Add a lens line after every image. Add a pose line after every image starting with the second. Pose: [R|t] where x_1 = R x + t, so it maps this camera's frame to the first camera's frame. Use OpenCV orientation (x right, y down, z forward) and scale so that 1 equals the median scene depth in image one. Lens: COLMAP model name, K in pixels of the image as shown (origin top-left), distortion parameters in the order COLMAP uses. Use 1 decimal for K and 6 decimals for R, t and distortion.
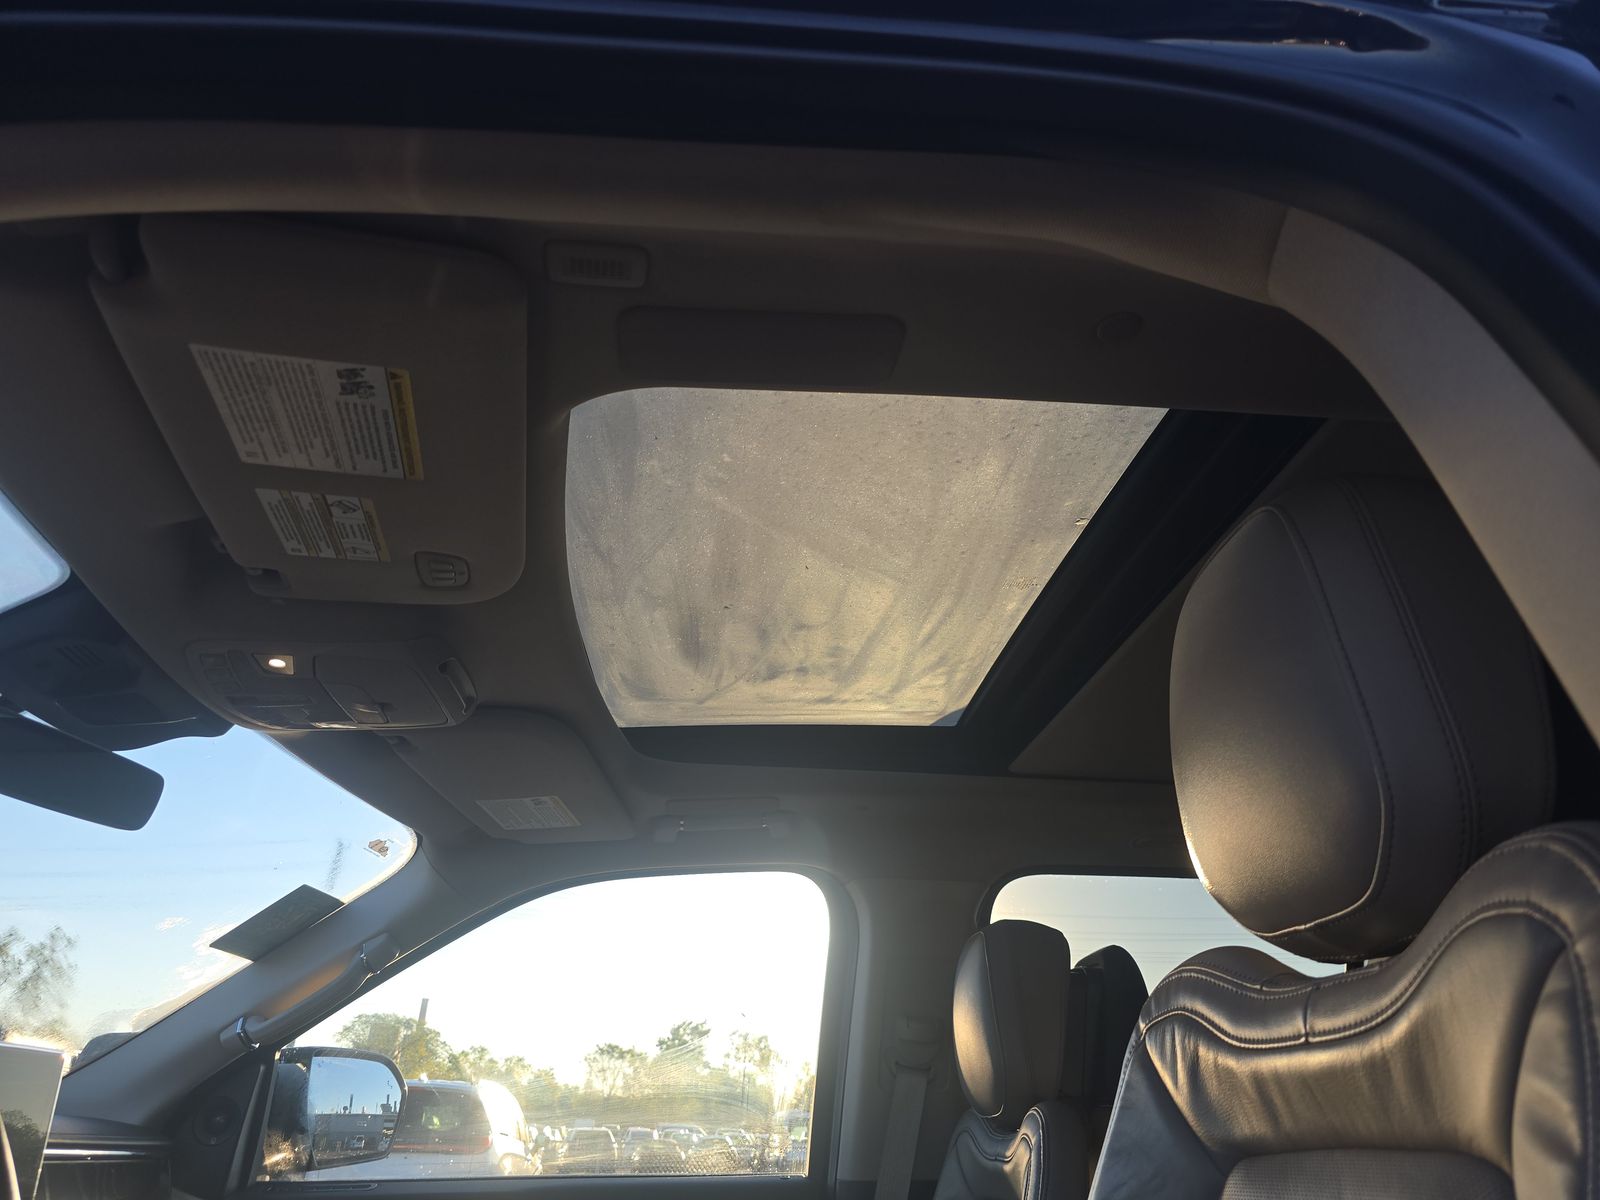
lens RADIAL K [[1065.9, 0, 800.0], [0, 1065.9, 600.0], [0, 0, 1]] dist [0.041397, -0.039805]
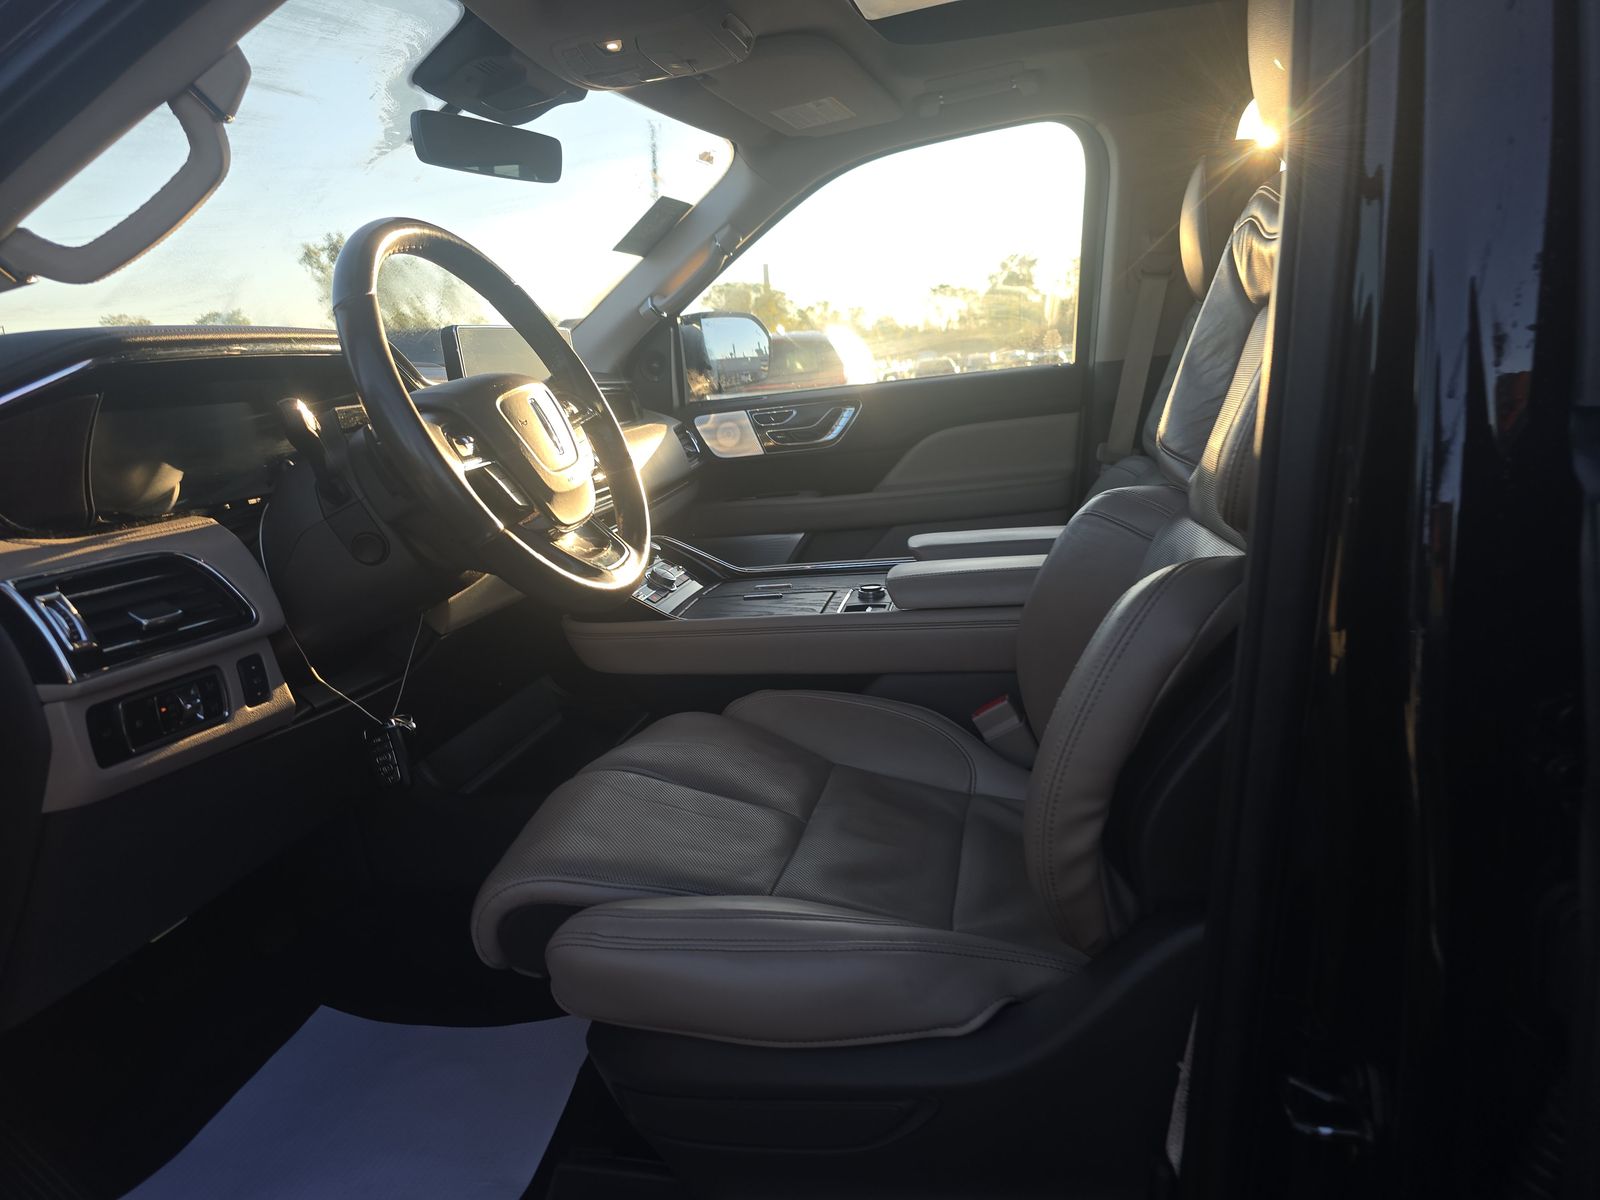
lens RADIAL K [[1065.9, 0, 800.0], [0, 1065.9, 600.0], [0, 0, 1]] dist [0.041397, -0.039805]
pose [[0.952284, -0.028703, -0.303860, 0.075591], [0.213679, 0.773577, 0.596590, -0.091060], [0.217935, -0.633052, 0.742798, -0.227623]]
